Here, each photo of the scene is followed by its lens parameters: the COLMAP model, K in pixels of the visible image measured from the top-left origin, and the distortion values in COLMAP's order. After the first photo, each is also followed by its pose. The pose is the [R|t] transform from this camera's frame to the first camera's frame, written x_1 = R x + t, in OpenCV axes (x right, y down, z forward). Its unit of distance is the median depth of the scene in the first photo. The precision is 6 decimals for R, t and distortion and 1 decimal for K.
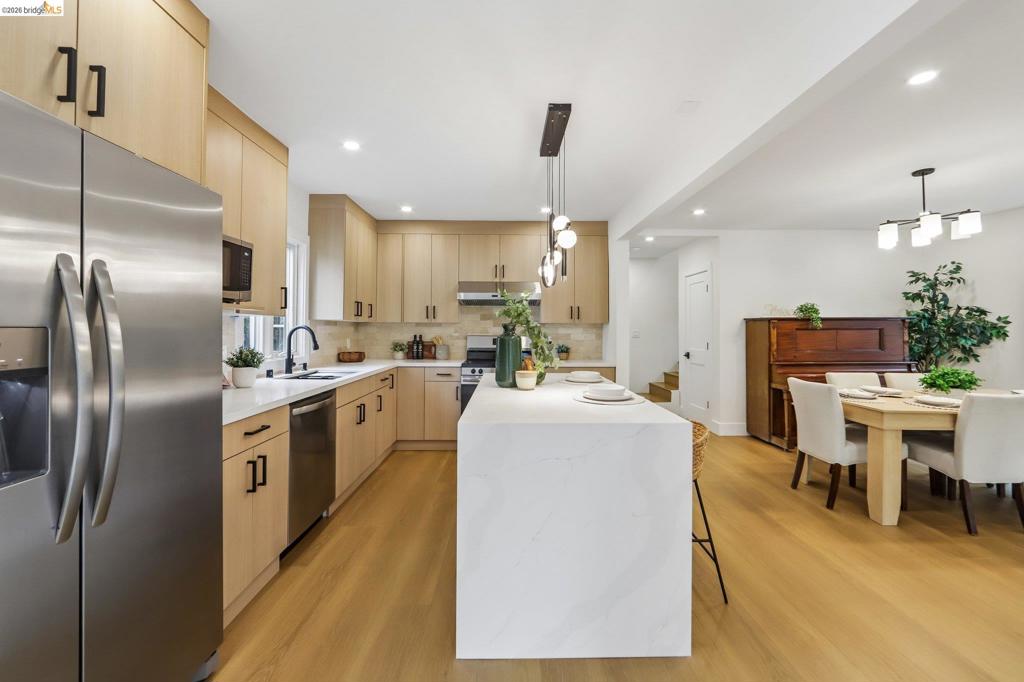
lens RADIAL K [[407.3, 0, 514.7], [0, 407.3, 334.0], [0, 0, 1]] dist [-0.007599, 0.000756]
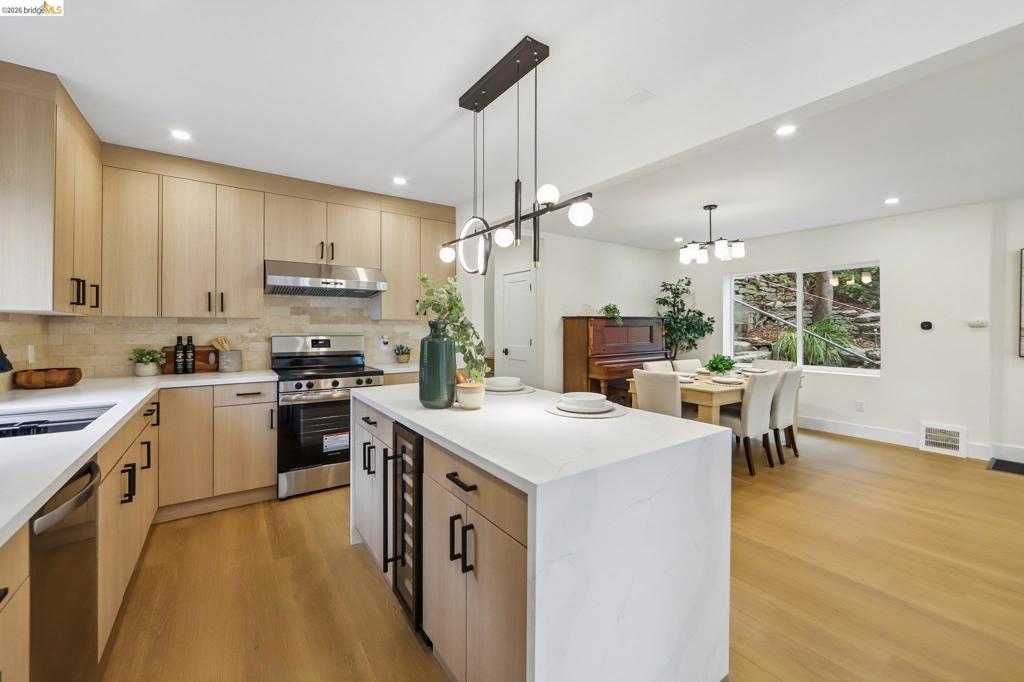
lens RADIAL K [[407.3, 0, 515.2], [0, 407.3, 334.2], [0, 0, 1]] dist [-0.007599, 0.000756]
pose [[0.825505, -0.012962, 0.564246, -0.179325], [0.007306, 0.999898, 0.012280, -0.005555], [-0.564348, -0.006015, 0.825515, 0.179502]]
